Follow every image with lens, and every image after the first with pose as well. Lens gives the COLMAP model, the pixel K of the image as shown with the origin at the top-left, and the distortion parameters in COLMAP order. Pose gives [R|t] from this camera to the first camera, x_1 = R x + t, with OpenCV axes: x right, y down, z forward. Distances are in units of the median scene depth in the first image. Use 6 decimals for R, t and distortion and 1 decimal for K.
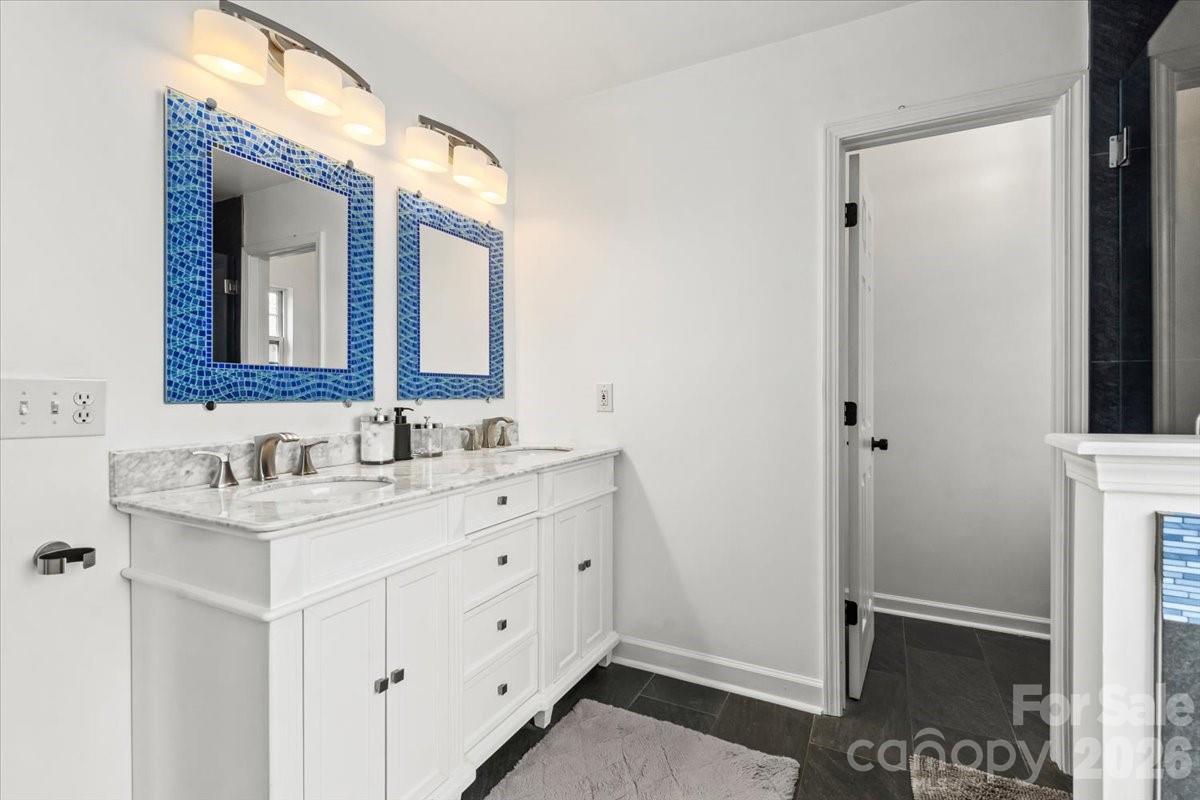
lens RADIAL K [[555.2, 0, 600.0], [0, 555.2, 400.0], [0, 0, 1]] dist [0.002888, 0.000501]
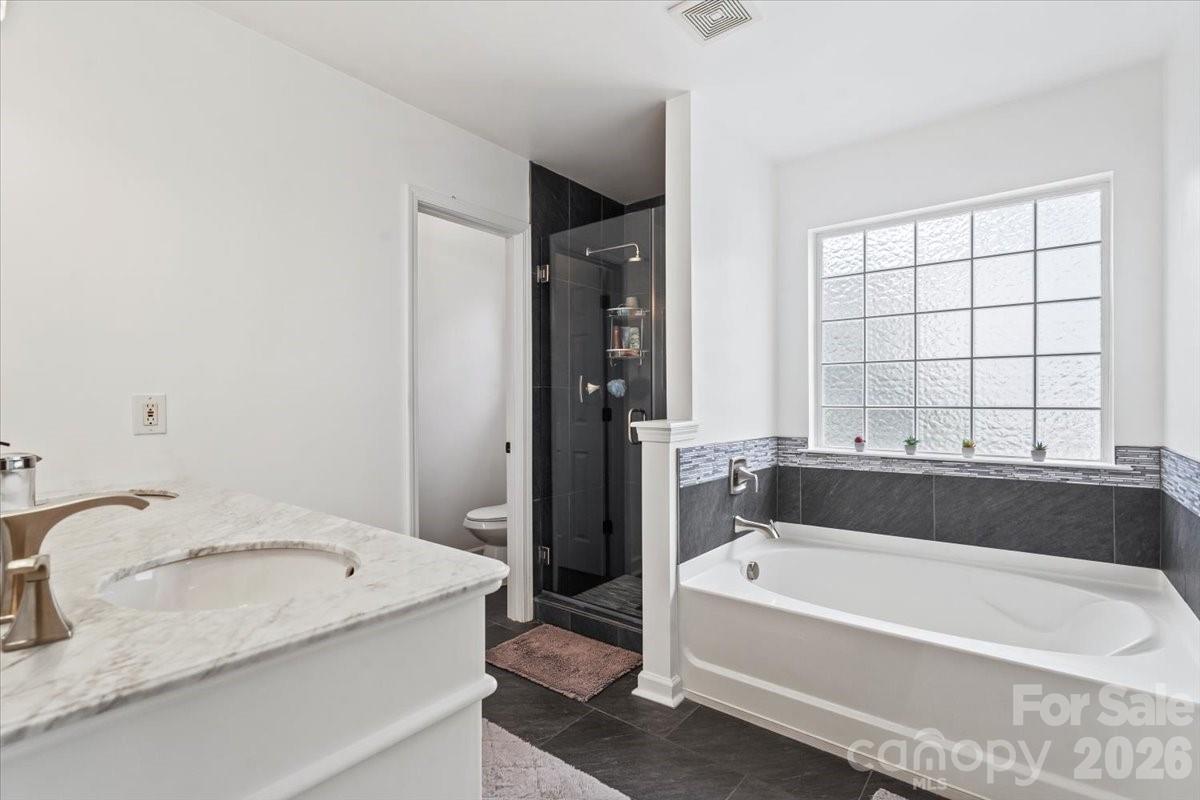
lens RADIAL K [[555.2, 0, 600.0], [0, 555.2, 400.0], [0, 0, 1]] dist [0.002888, 0.000501]
pose [[0.187782, -0.002220, 0.982208, -0.828159], [0.020075, 0.999797, -0.001579, -0.014364], [-0.982006, 0.020014, 0.187789, 0.434918]]
